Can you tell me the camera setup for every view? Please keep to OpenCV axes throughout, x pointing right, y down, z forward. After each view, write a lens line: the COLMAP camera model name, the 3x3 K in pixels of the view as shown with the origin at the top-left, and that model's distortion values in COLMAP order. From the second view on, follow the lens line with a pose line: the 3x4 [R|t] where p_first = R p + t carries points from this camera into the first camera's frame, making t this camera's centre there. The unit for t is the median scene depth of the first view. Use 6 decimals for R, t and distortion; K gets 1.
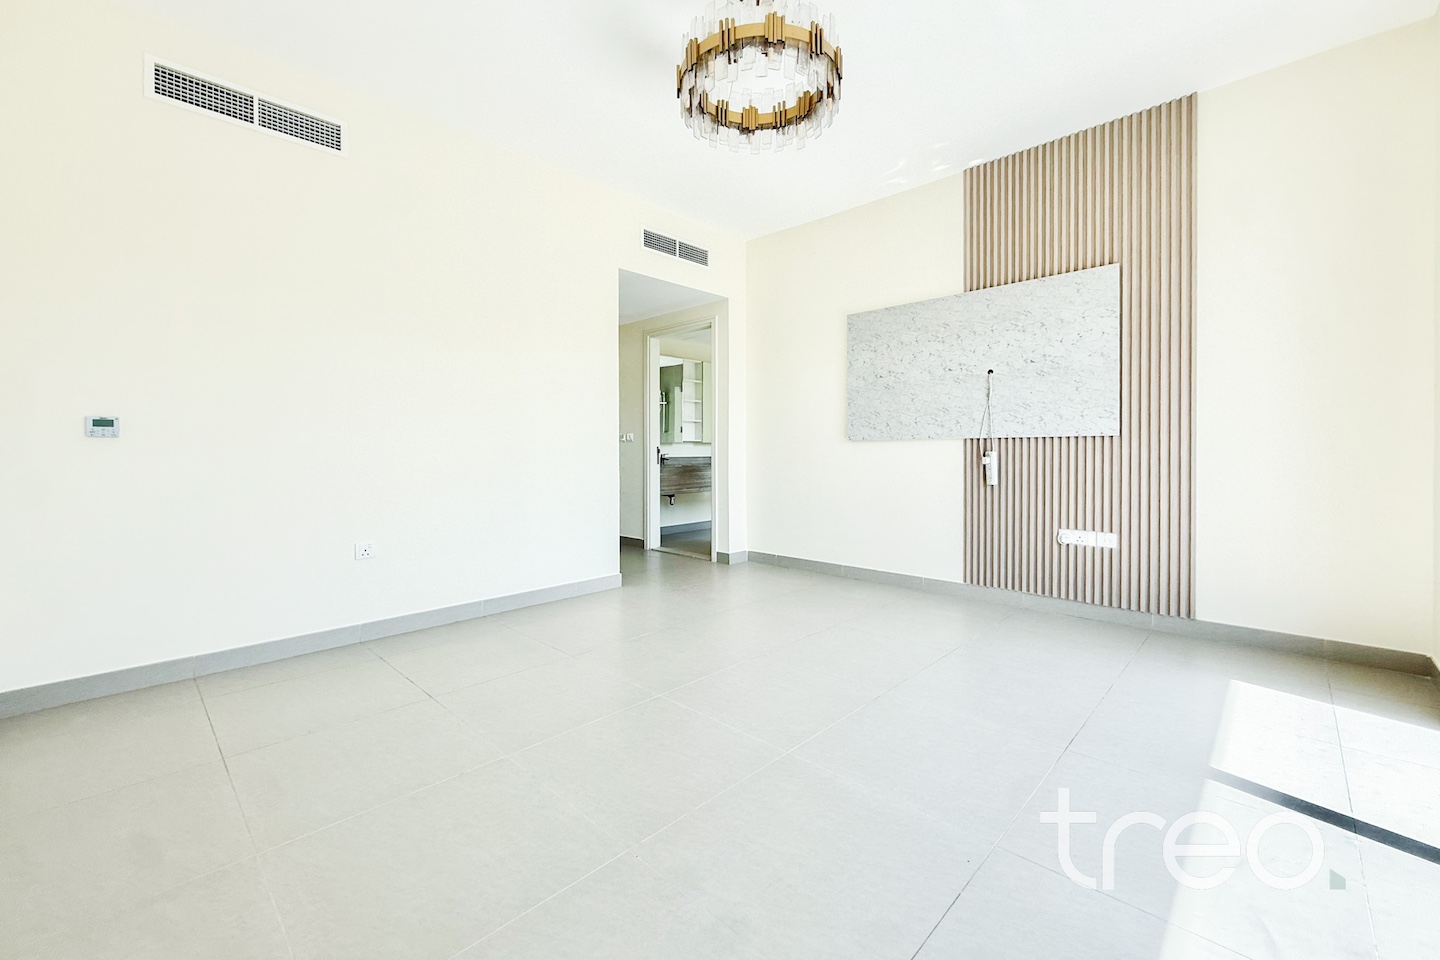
lens RADIAL K [[596.7, 0, 706.1], [0, 596.7, 451.9], [0, 0, 1]] dist [0.000477, 0.000047]
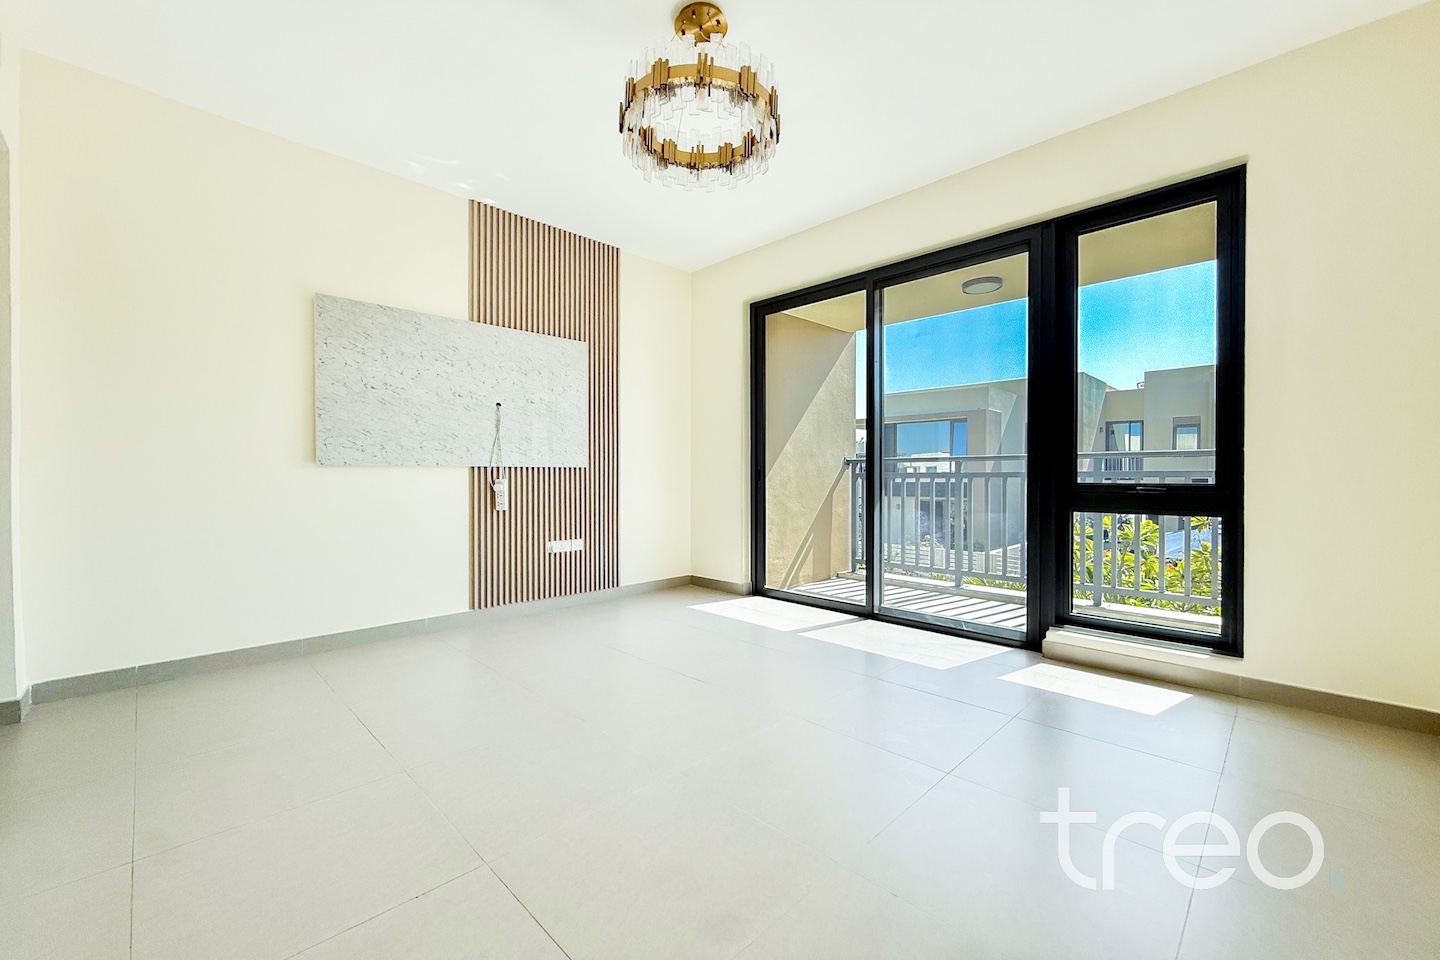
lens RADIAL K [[581.3, 0, 720.0], [0, 581.3, 480.0], [0, 0, 1]] dist [0.000189, 0.000043]
pose [[-0.009239, -0.003580, 0.999951, -0.554562], [0.004416, 0.999984, 0.003621, -0.001334], [-0.999948, 0.004449, -0.009223, 0.594243]]
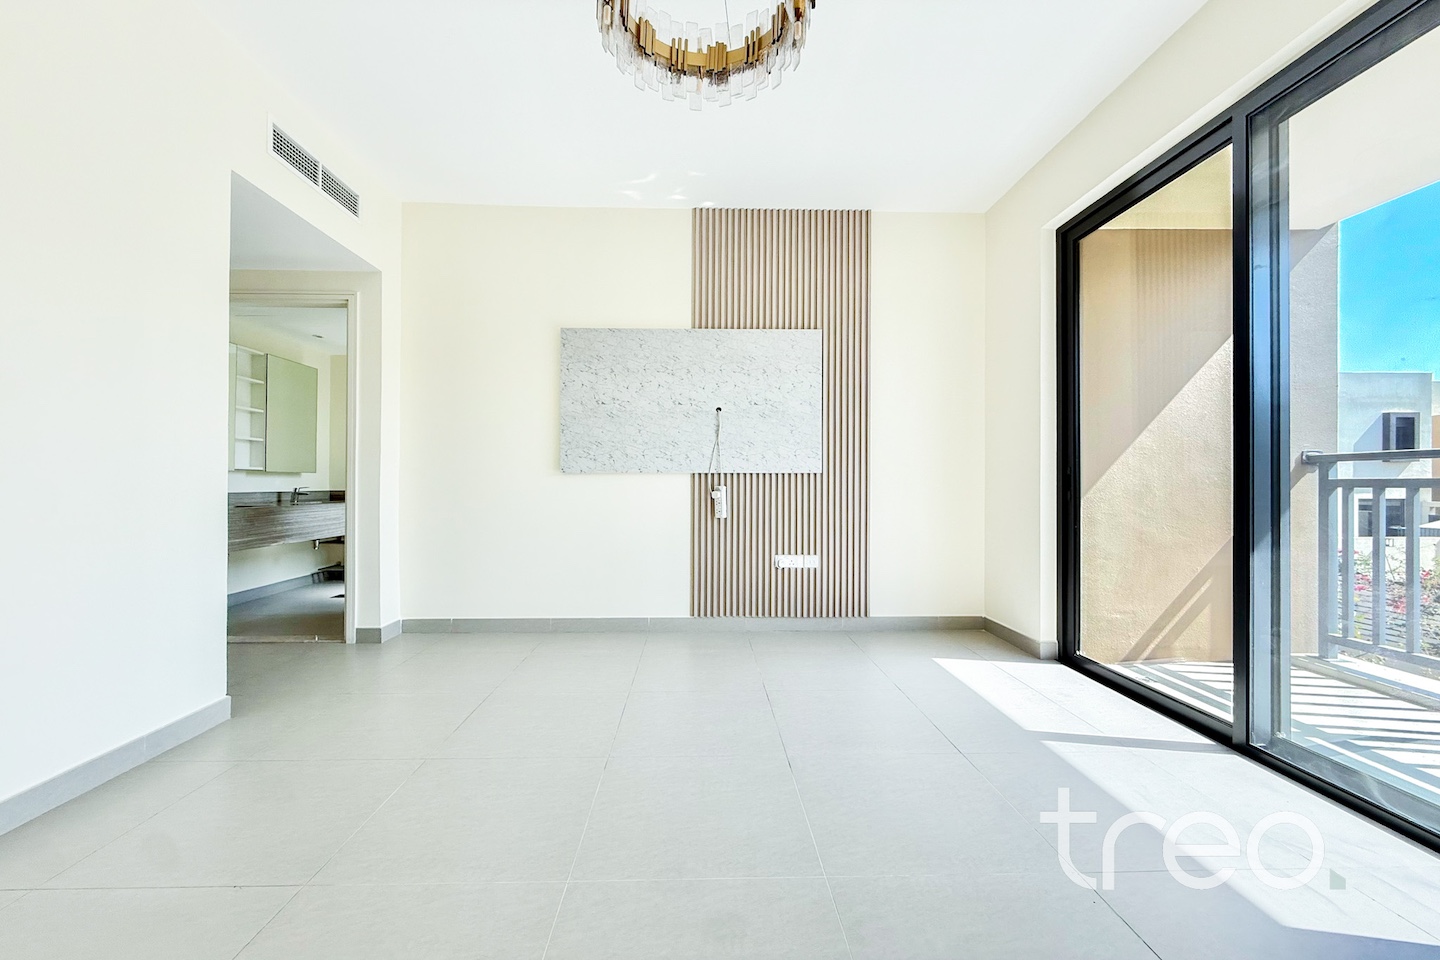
lens RADIAL K [[588.2, 0, 716.0], [0, 588.2, 479.4], [0, 0, 1]] dist [0.000867, 0.000013]
pose [[0.683818, 0.009417, 0.729592, -0.265881], [-0.002390, 0.999940, -0.010667, -0.001312], [-0.729649, 0.005551, 0.683800, 0.294084]]
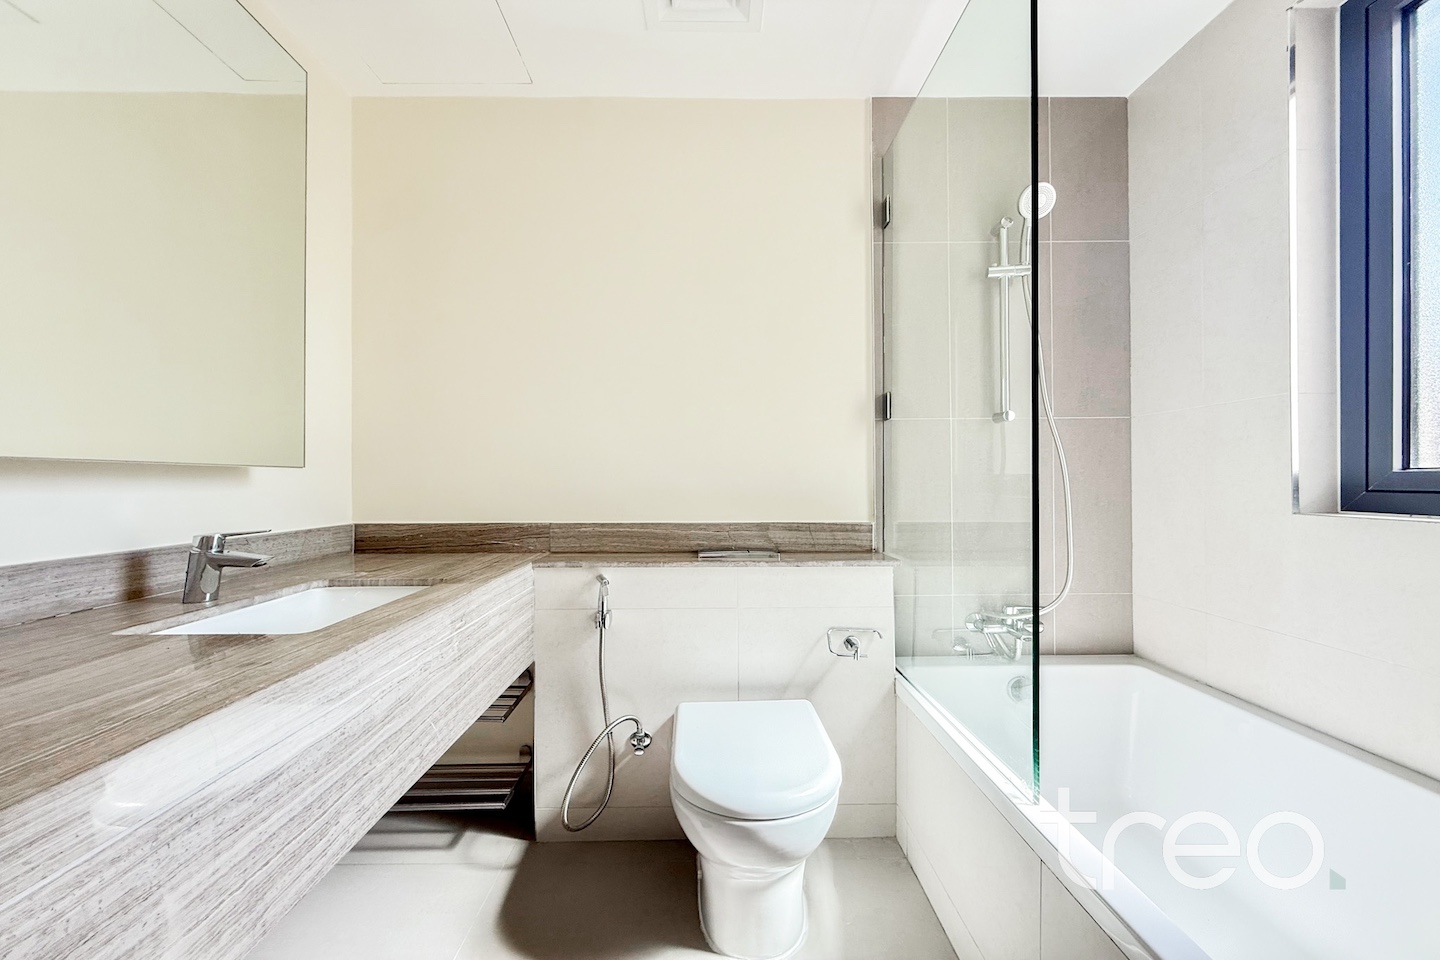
lens RADIAL K [[588.2, 0, 716.0], [0, 588.2, 479.4], [0, 0, 1]] dist [0.000867, 0.000013]
pose [[0.691915, 0.003987, 0.721968, 0.018067], [0.002879, 0.999962, -0.008282, -0.019161], [-0.721973, 0.007809, 0.691877, 1.507180]]
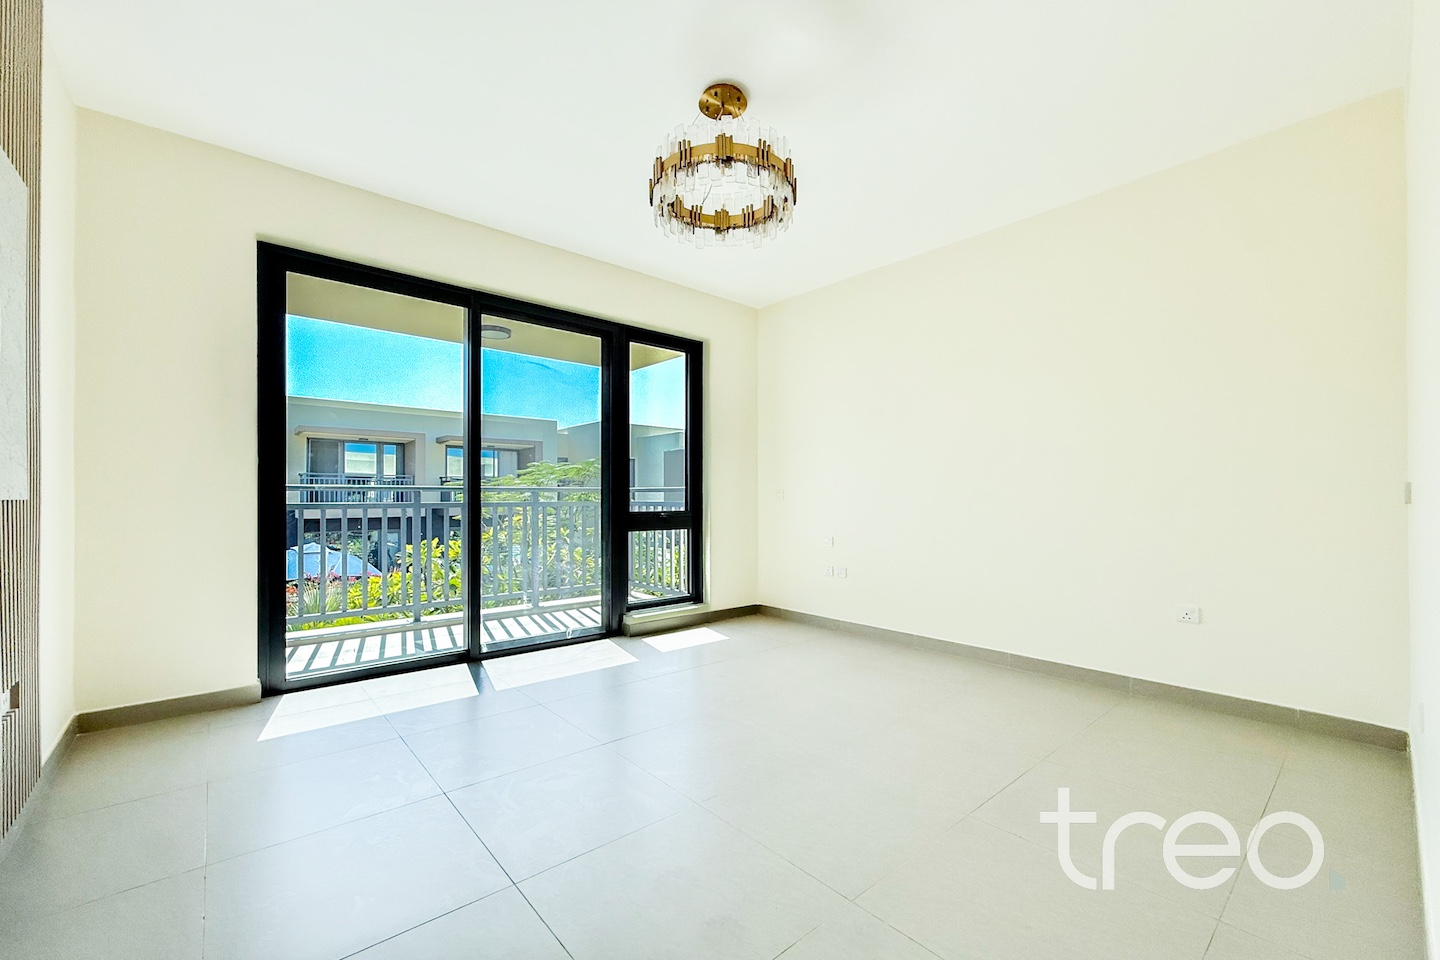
lens RADIAL K [[578.1, 0, 719.0], [0, 578.1, 499.6], [0, 0, 1]] dist [0.000427, -0.000004]
pose [[-0.997912, 0.003154, 0.064509, 0.019512], [0.003602, 0.999970, 0.006840, -0.024575], [-0.064485, 0.007058, -0.997894, 1.265169]]
